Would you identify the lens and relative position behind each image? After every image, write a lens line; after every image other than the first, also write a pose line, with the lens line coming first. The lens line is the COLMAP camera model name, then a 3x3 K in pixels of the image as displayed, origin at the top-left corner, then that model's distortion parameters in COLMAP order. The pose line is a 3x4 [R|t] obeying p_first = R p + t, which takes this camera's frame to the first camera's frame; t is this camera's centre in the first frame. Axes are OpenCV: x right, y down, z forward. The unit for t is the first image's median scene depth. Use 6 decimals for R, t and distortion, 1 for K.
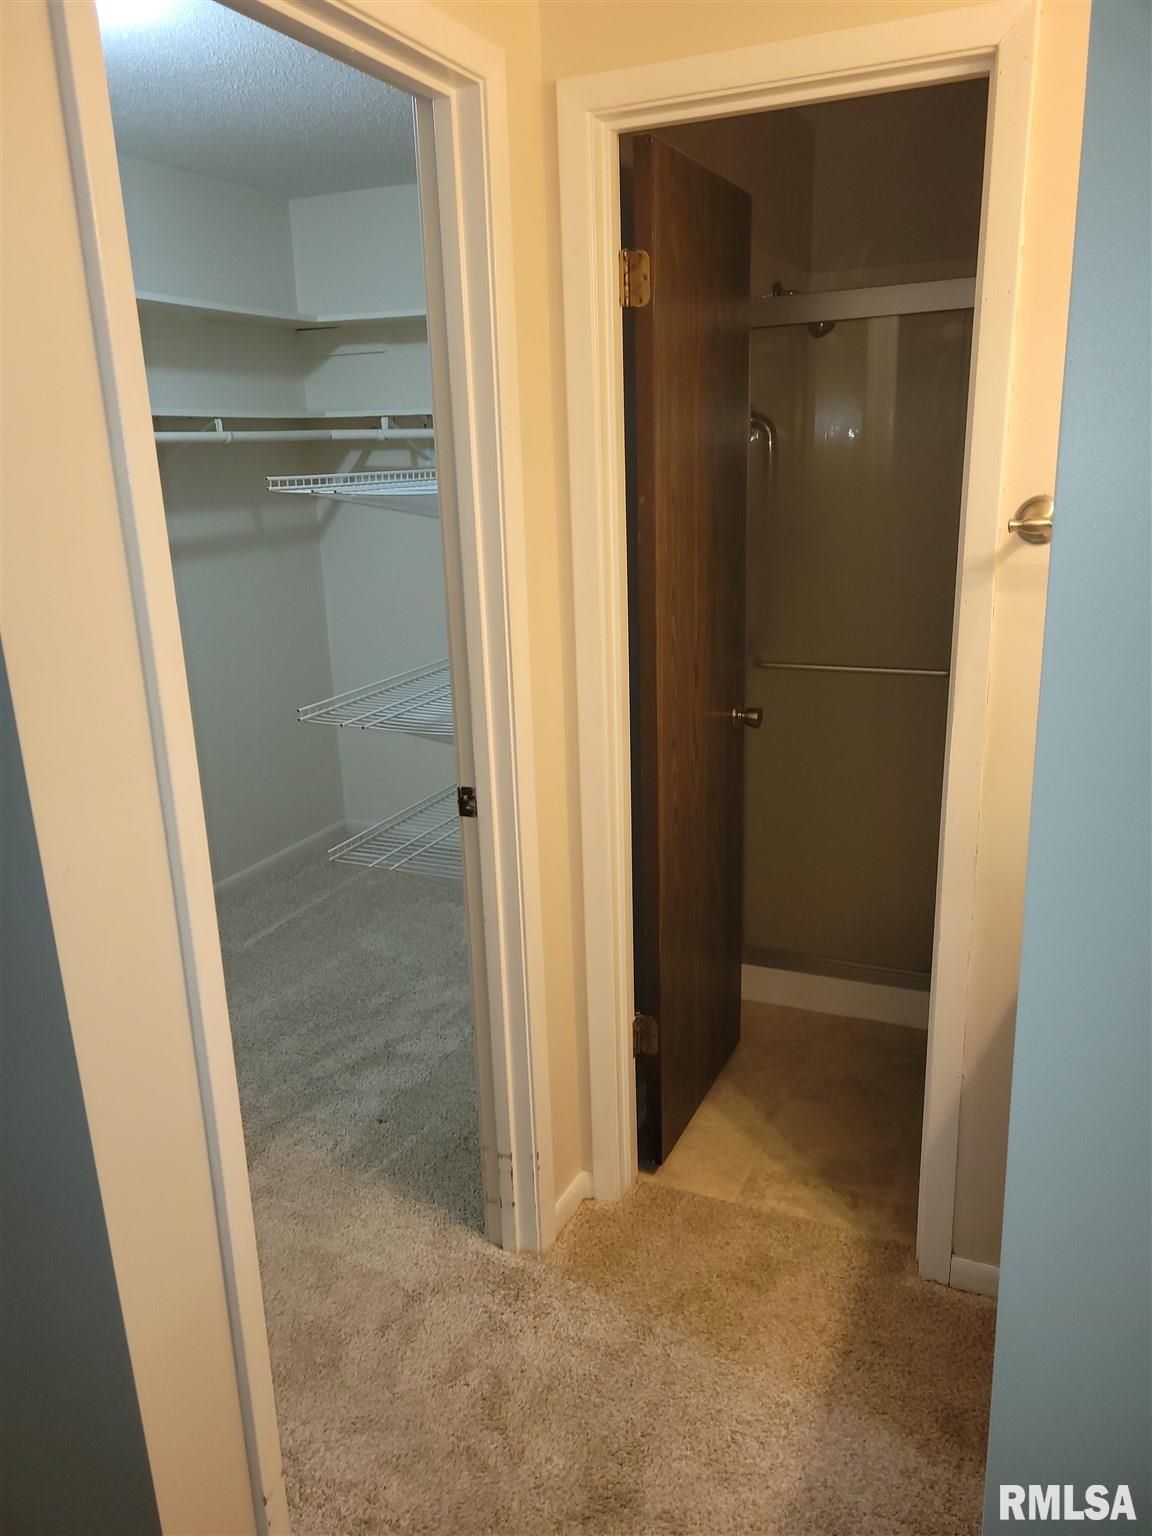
lens RADIAL K [[1144.5, 0, 573.4], [0, 1144.5, 771.8], [0, 0, 1]] dist [0.062686, -0.046801]
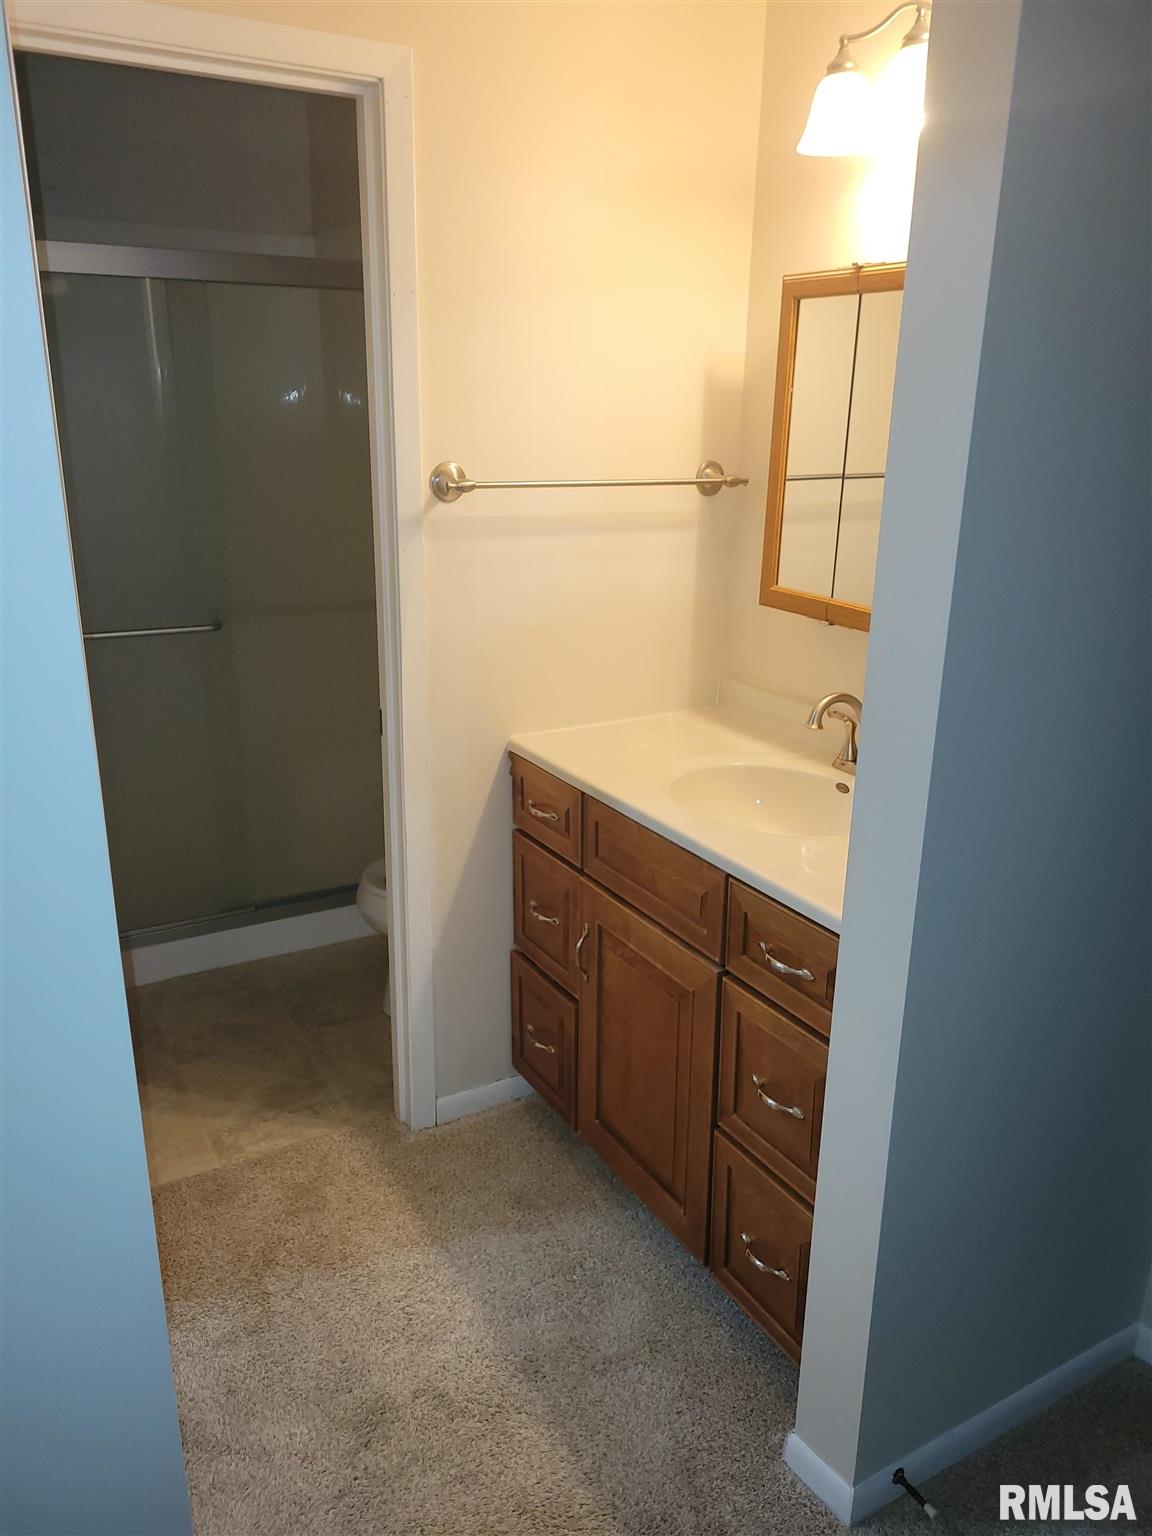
lens RADIAL K [[1144.5, 0, 569.2], [0, 1144.5, 765.4], [0, 0, 1]] dist [0.062686, -0.046801]
pose [[0.595258, -0.202895, 0.777497, -0.509986], [0.183346, 0.976367, 0.114421, -0.035577], [-0.782337, 0.074442, 0.618390, 0.149060]]
